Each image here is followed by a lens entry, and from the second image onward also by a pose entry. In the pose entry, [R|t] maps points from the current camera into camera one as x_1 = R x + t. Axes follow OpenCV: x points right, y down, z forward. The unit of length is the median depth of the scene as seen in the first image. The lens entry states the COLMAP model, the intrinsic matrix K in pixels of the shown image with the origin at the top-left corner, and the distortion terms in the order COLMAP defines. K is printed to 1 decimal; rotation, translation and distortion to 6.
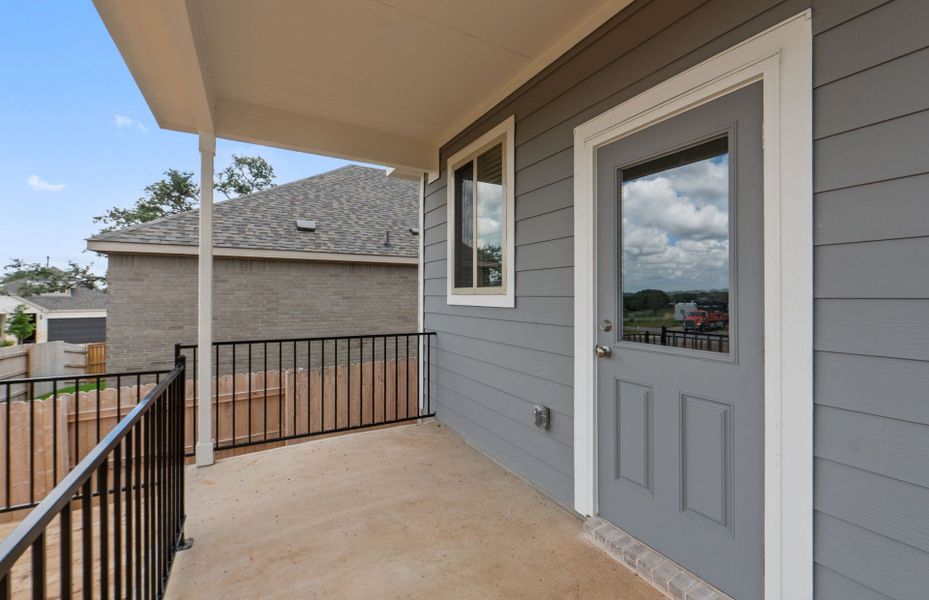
lens RADIAL K [[391.5, 0, 473.4], [0, 391.5, 291.7], [0, 0, 1]] dist [-0.000096, 0.000478]
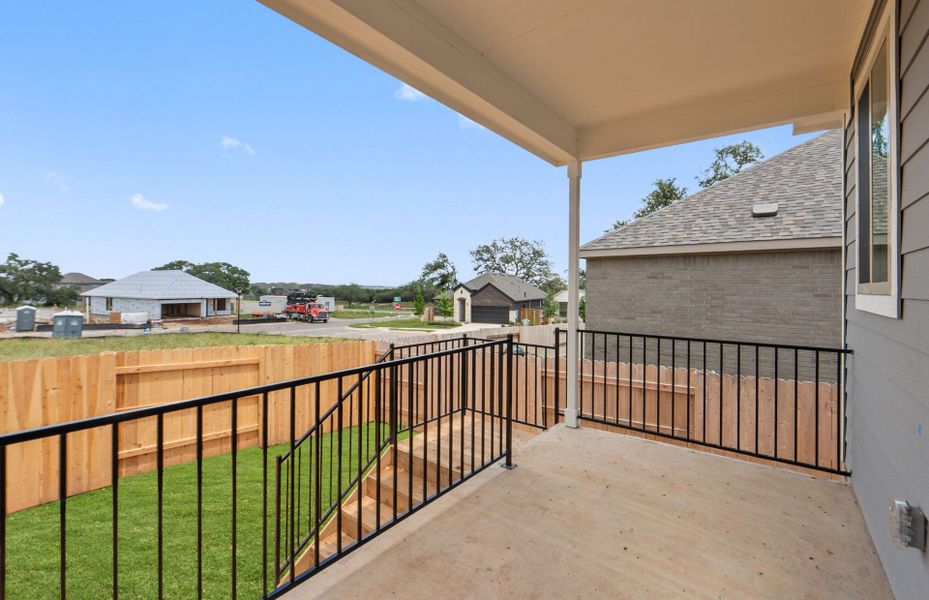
lens RADIAL K [[401.9, 0, 464.7], [0, 401.9, 283.8], [0, 0, 1]] dist [-0.016981, 0.000044]
pose [[0.376326, -0.007955, -0.926453, 0.154737], [0.000831, 0.999966, -0.008248, -0.001773], [0.926487, 0.002334, 0.376320, 0.081984]]
